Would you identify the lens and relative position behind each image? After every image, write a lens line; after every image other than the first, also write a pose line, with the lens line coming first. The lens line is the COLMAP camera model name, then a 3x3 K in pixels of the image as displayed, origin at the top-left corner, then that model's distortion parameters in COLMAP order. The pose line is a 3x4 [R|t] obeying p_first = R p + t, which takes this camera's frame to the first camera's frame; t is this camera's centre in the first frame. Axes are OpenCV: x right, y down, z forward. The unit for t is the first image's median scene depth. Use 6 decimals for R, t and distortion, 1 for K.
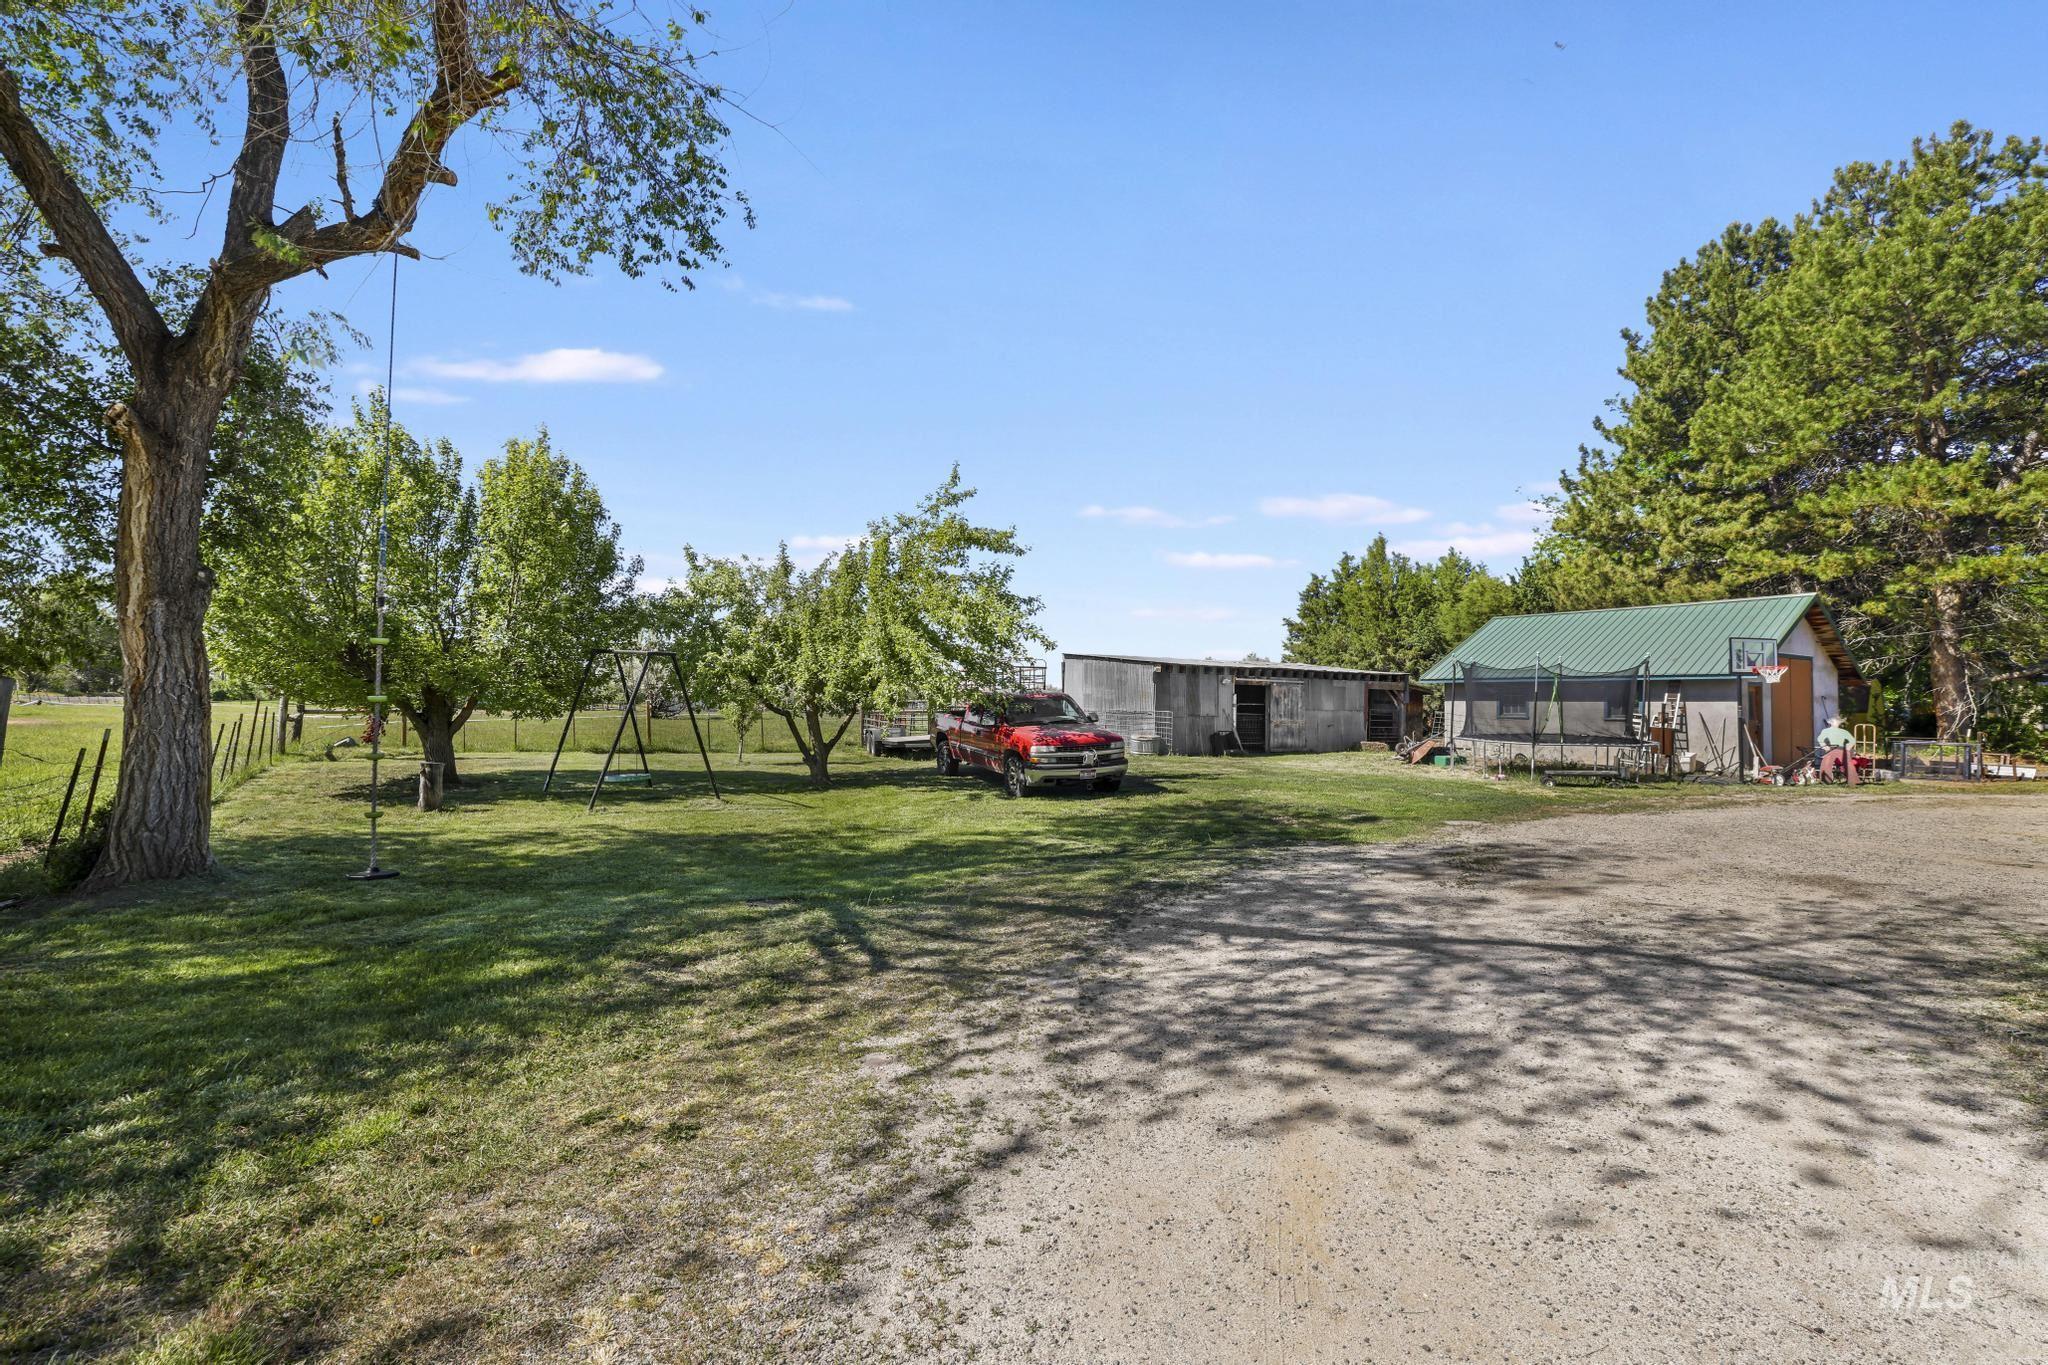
lens RADIAL K [[915.1, 0, 1023.6], [0, 915.1, 674.5], [0, 0, 1]] dist [-0.049295, 0.016903]
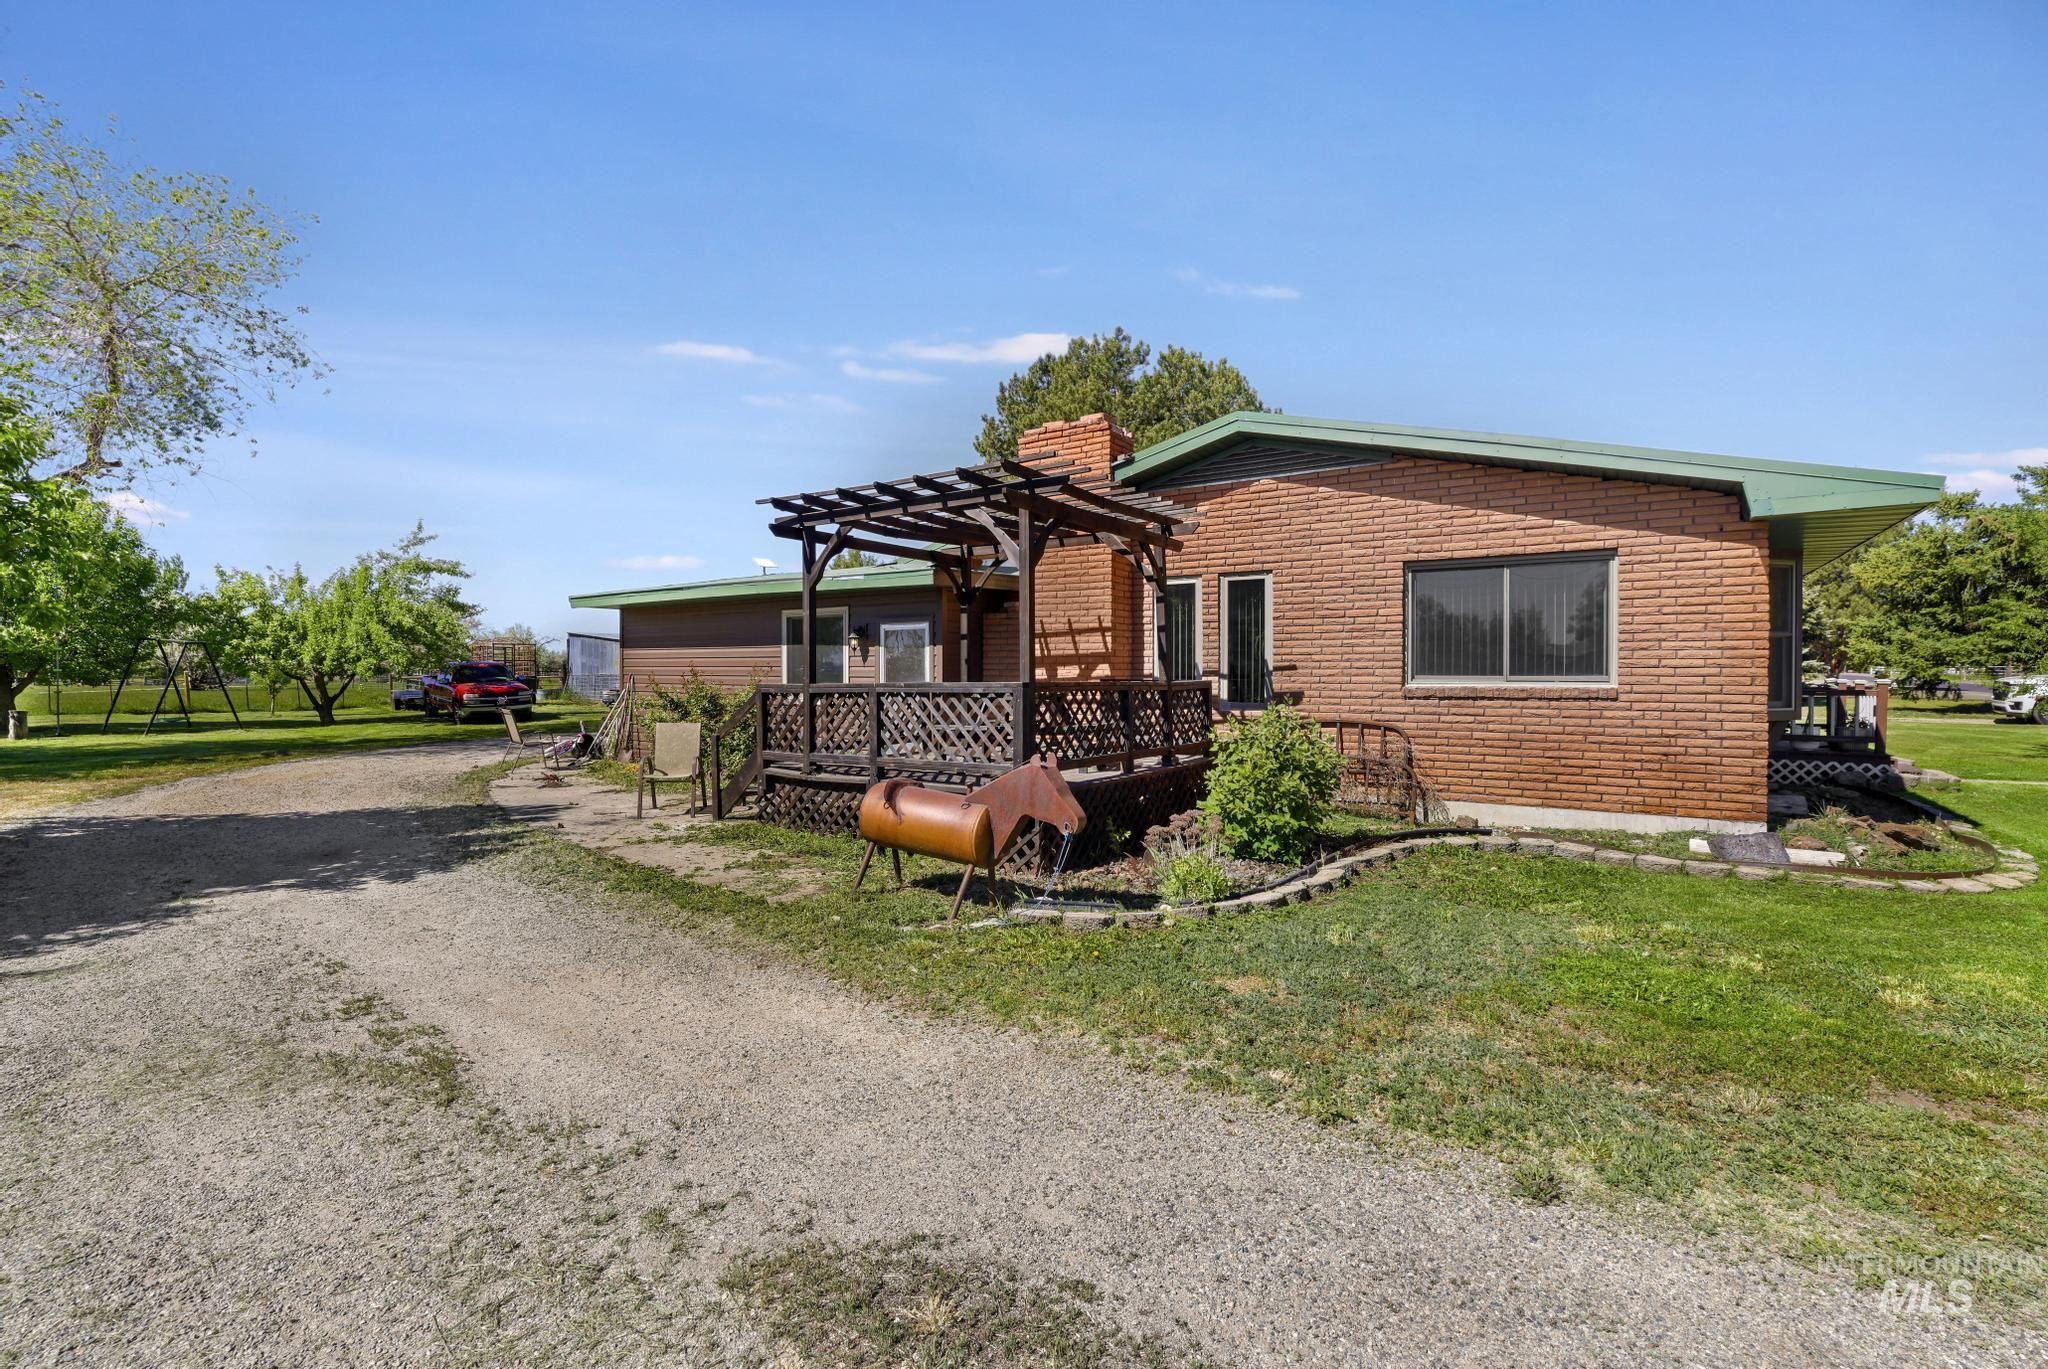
lens RADIAL K [[898.7, 0, 1034.0], [0, 898.7, 679.7], [0, 0, 1]] dist [-0.052477, 0.016599]
pose [[0.929262, -0.016940, 0.369033, 0.351082], [-0.000048, 0.998943, 0.045977, -0.022925], [-0.369422, -0.042742, 0.928278, -0.830732]]
